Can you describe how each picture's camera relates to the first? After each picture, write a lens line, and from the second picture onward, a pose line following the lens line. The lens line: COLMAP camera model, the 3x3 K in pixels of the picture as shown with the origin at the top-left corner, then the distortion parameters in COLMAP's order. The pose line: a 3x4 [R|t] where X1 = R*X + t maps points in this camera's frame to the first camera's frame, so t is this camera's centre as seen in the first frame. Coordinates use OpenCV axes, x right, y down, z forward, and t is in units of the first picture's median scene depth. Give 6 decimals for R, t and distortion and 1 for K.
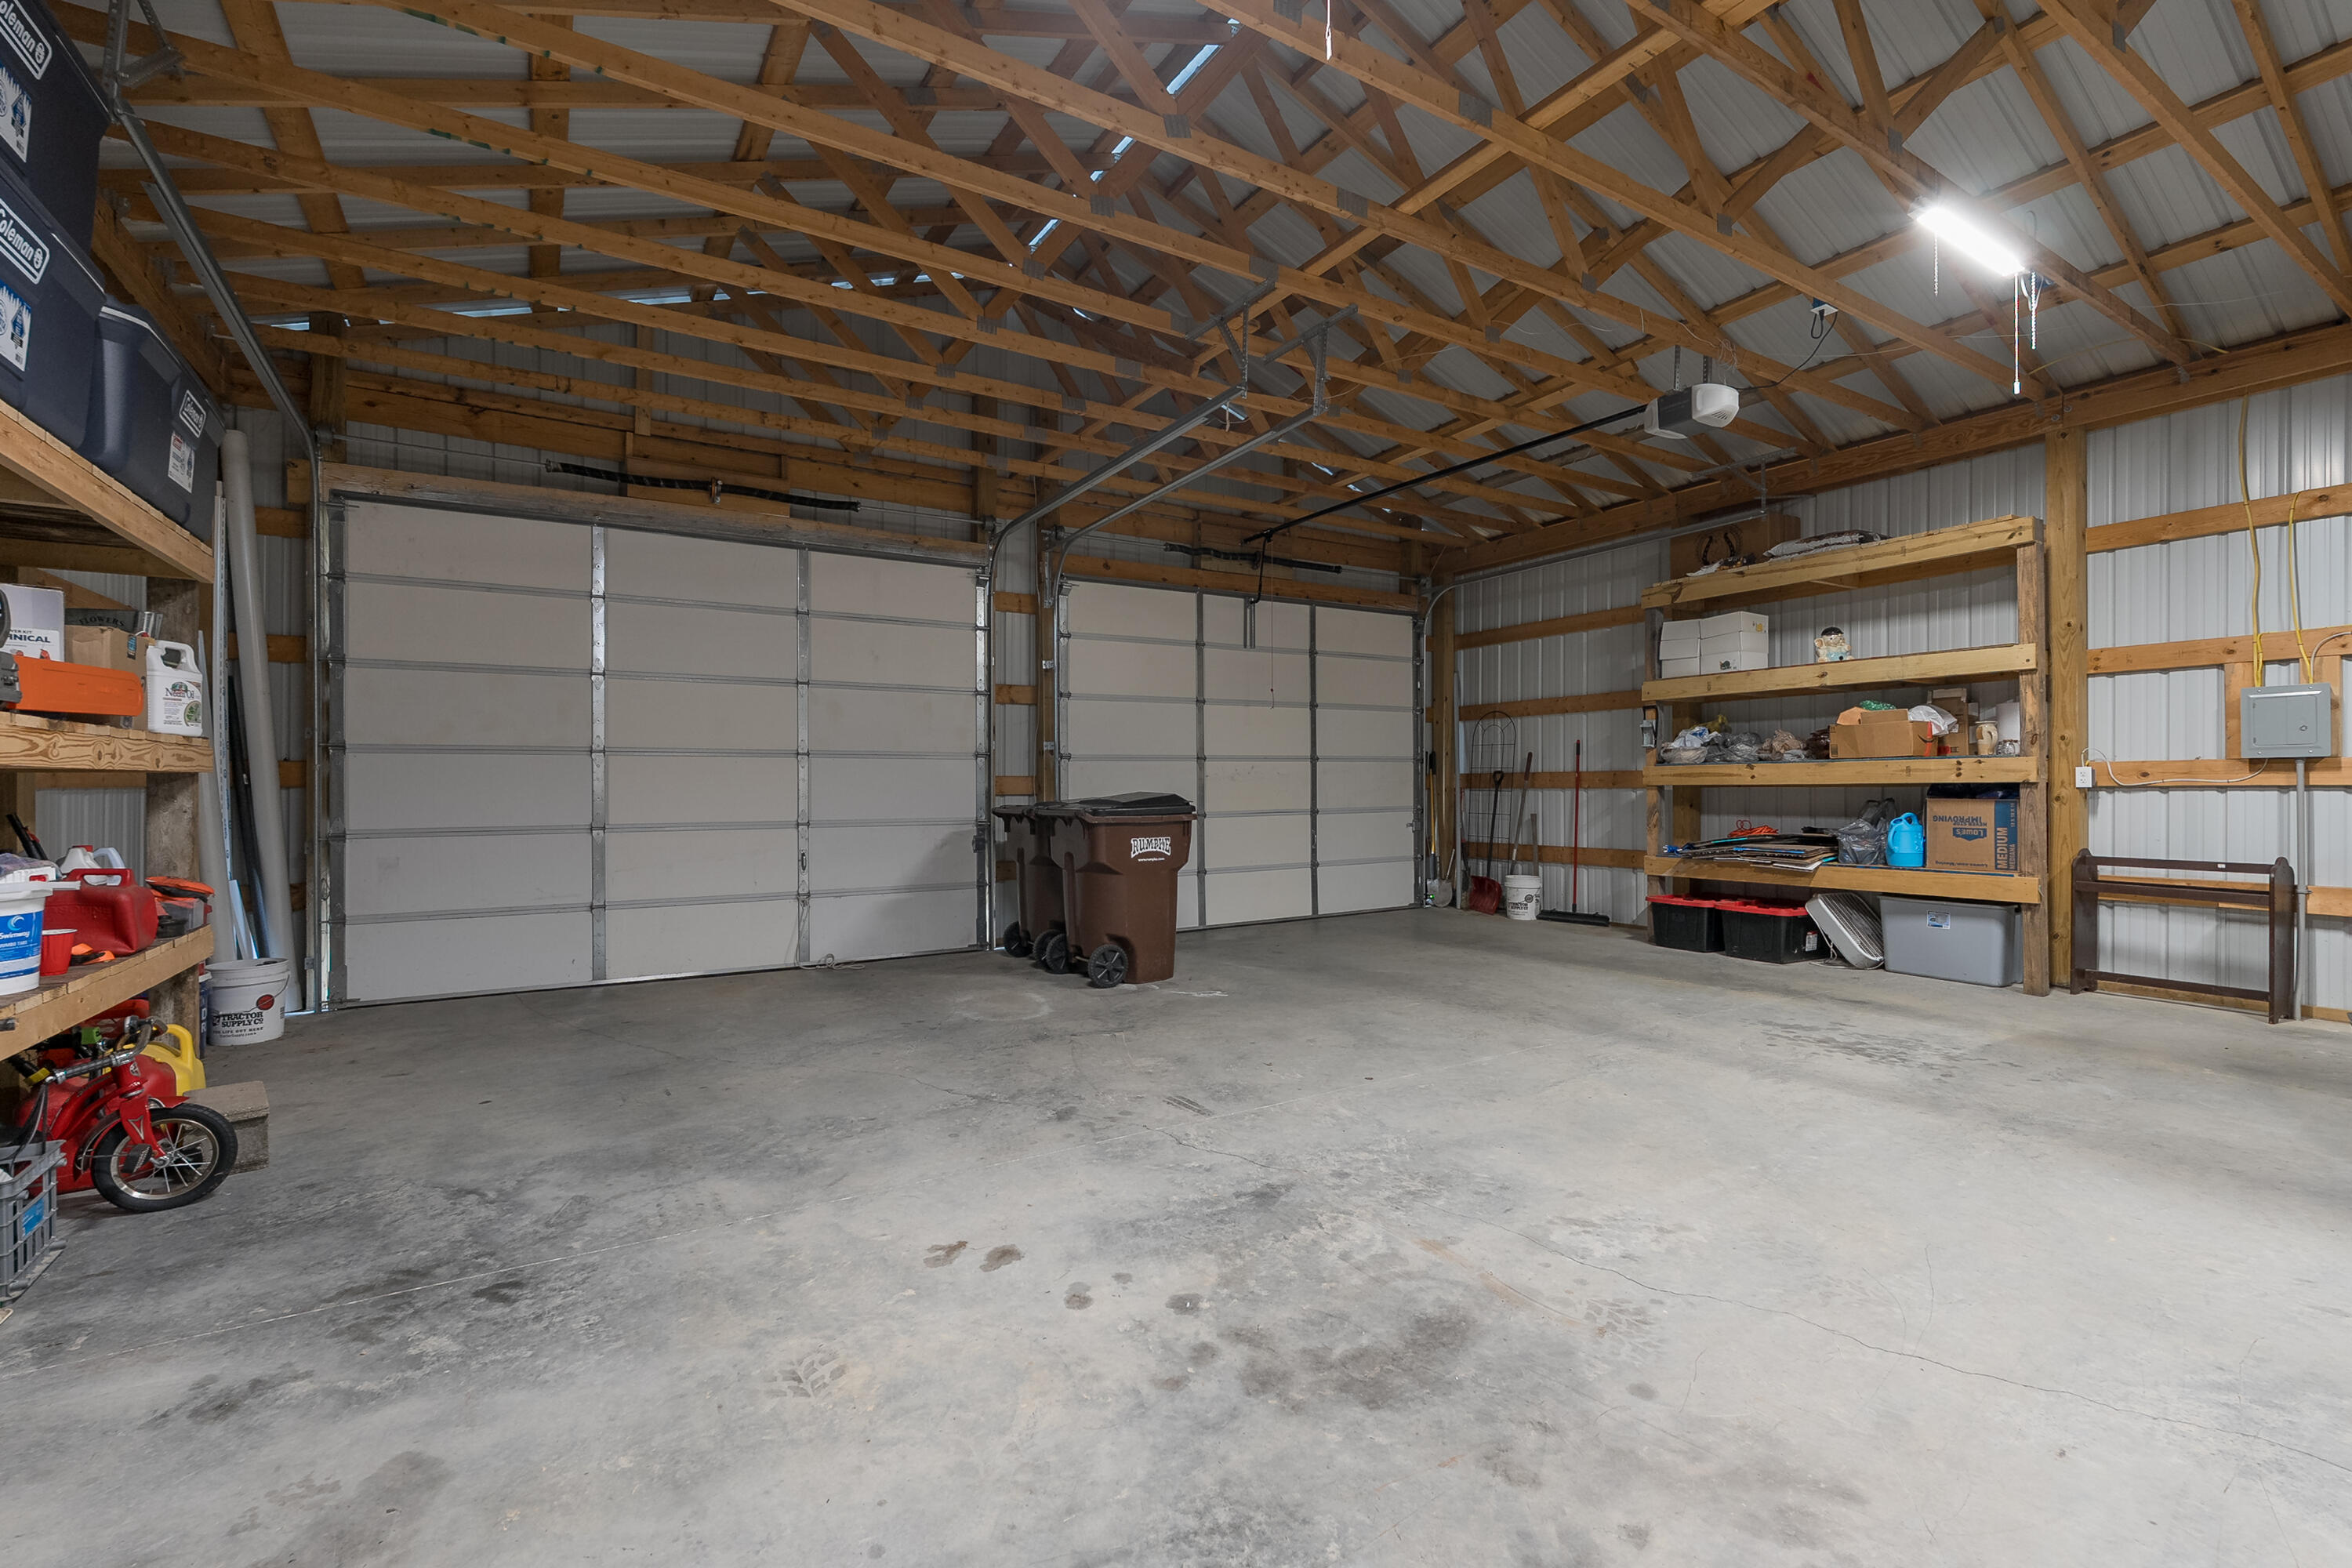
lens RADIAL K [[1017.0, 0, 1176.0], [0, 1017.0, 784.0], [0, 0, 1]] dist [-0.005014, -0.000244]
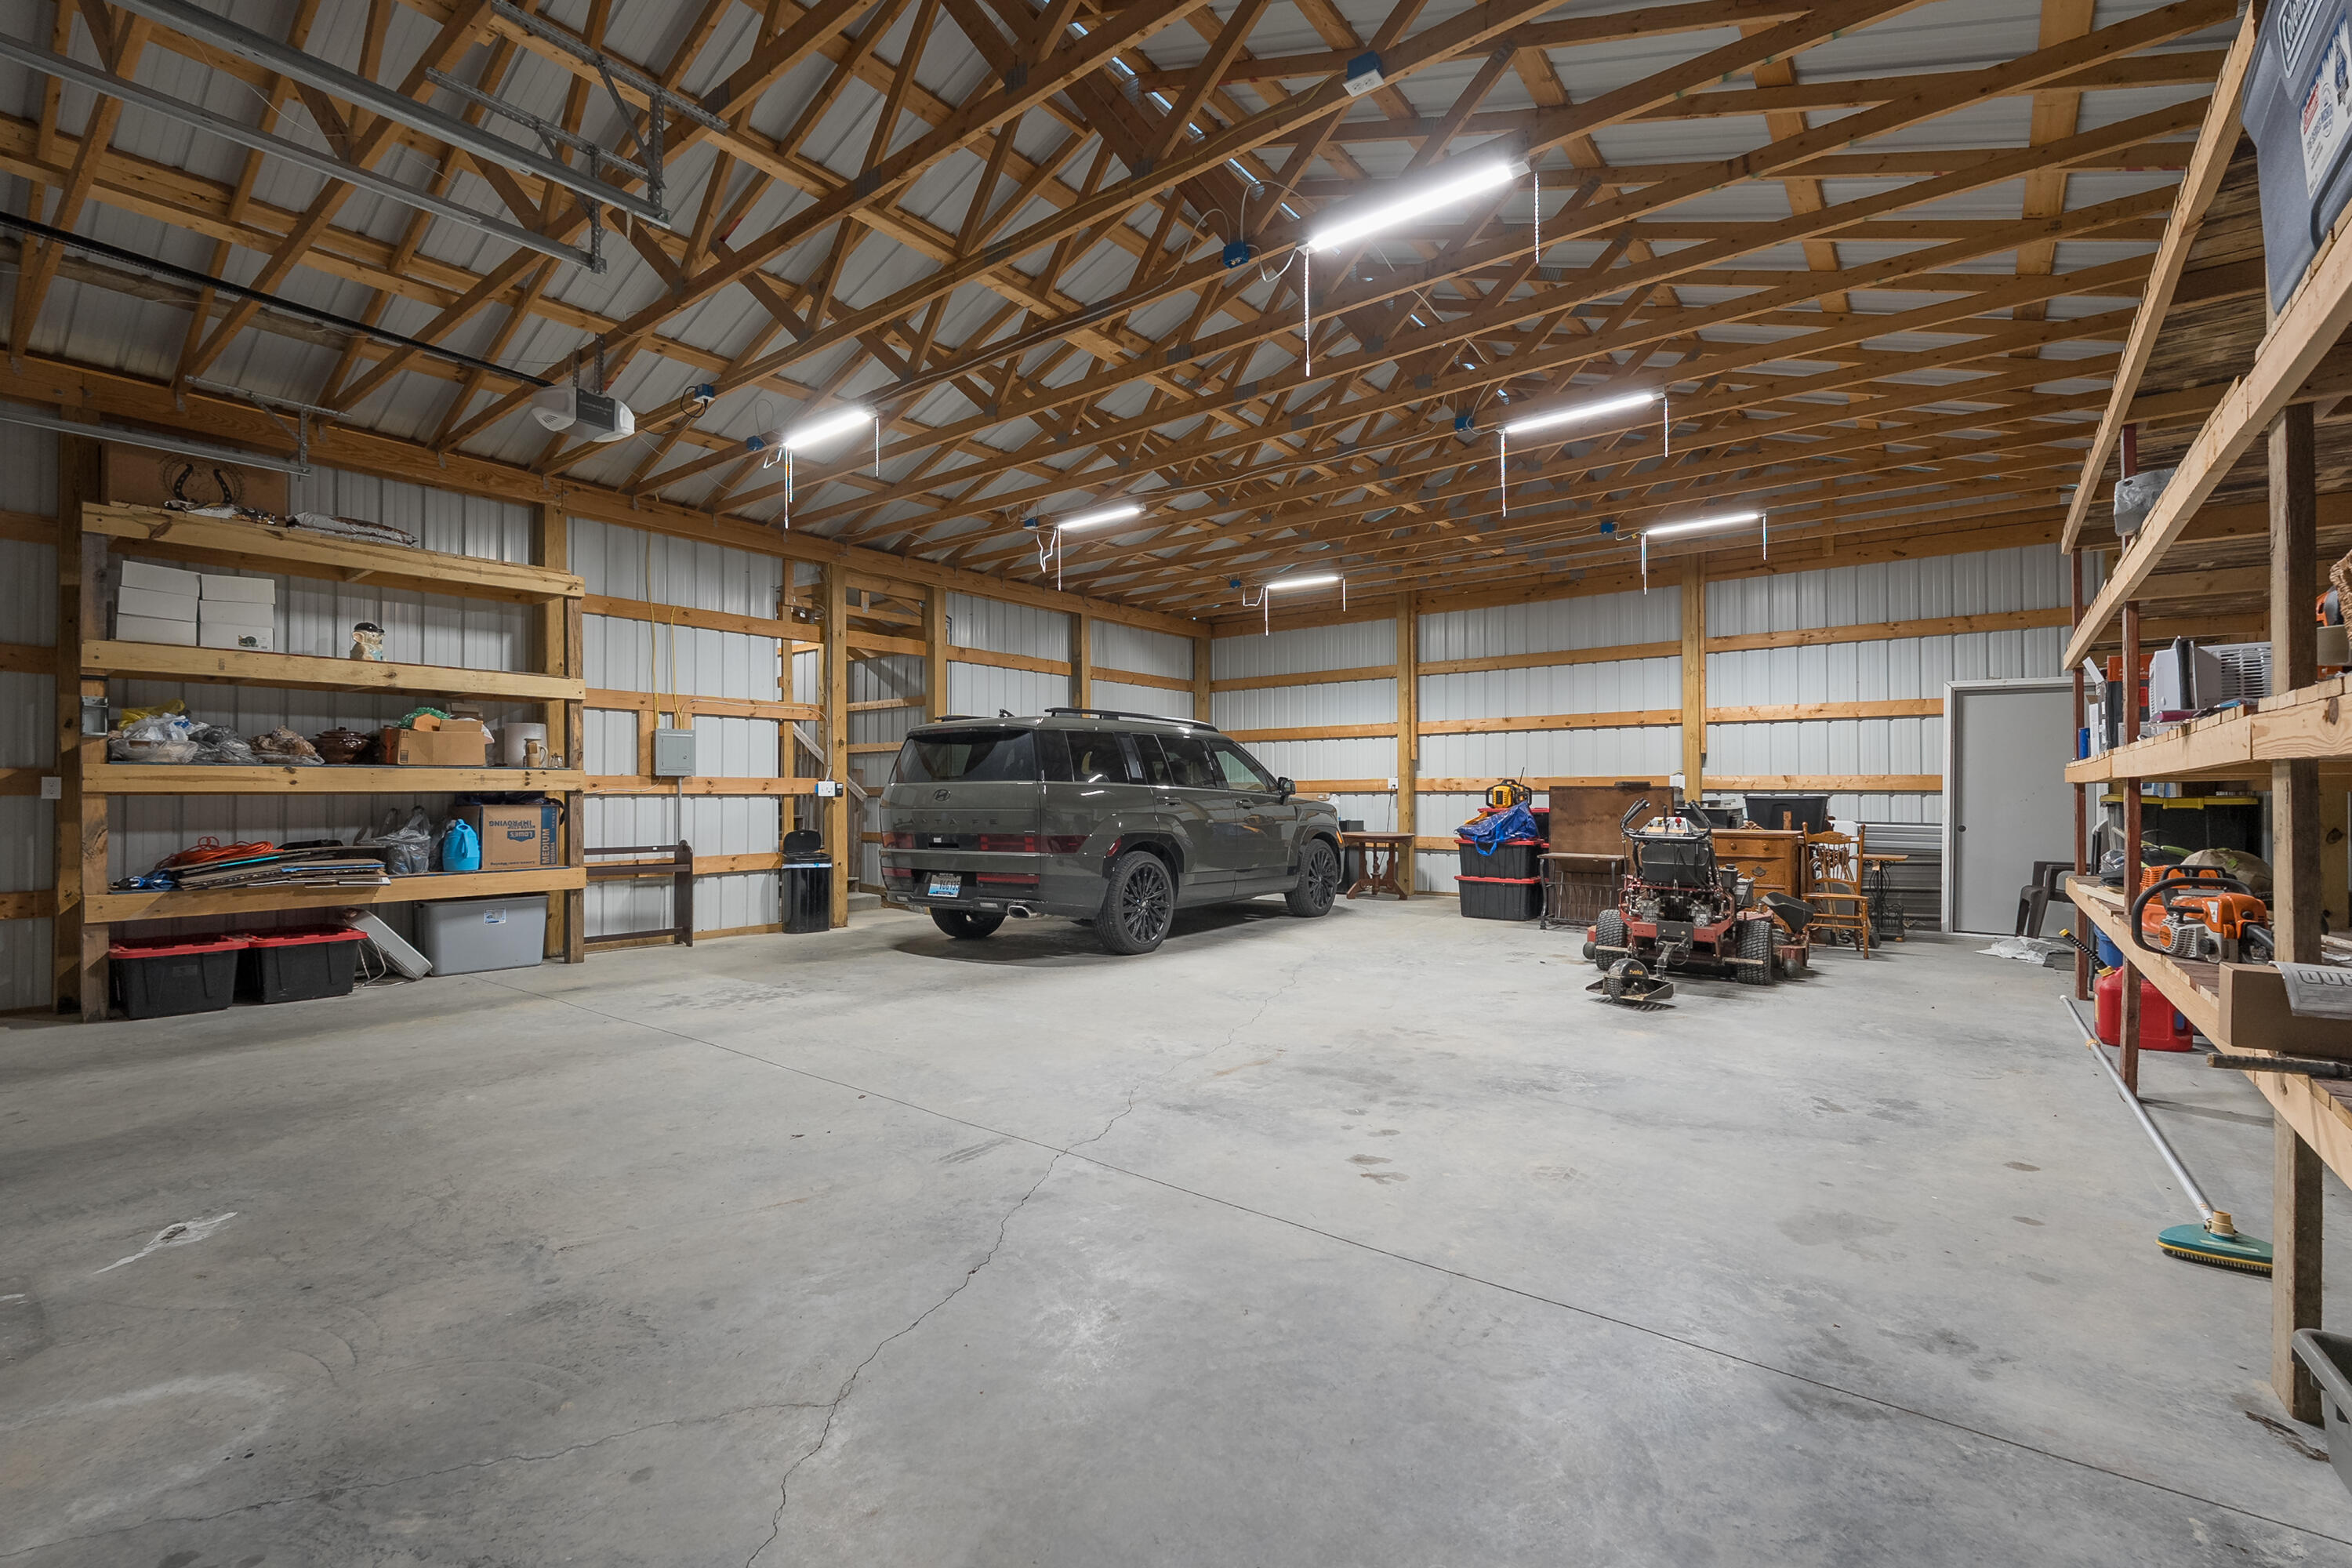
lens RADIAL K [[1022.7, 0, 1181.3], [0, 1022.7, 786.1], [0, 0, 1]] dist [-0.007886, 0.001002]
pose [[-0.348642, 0.009639, 0.937207, -1.112503], [-0.002409, 0.999935, -0.011180, 0.009047], [-0.937253, -0.006155, -0.348596, 1.430411]]
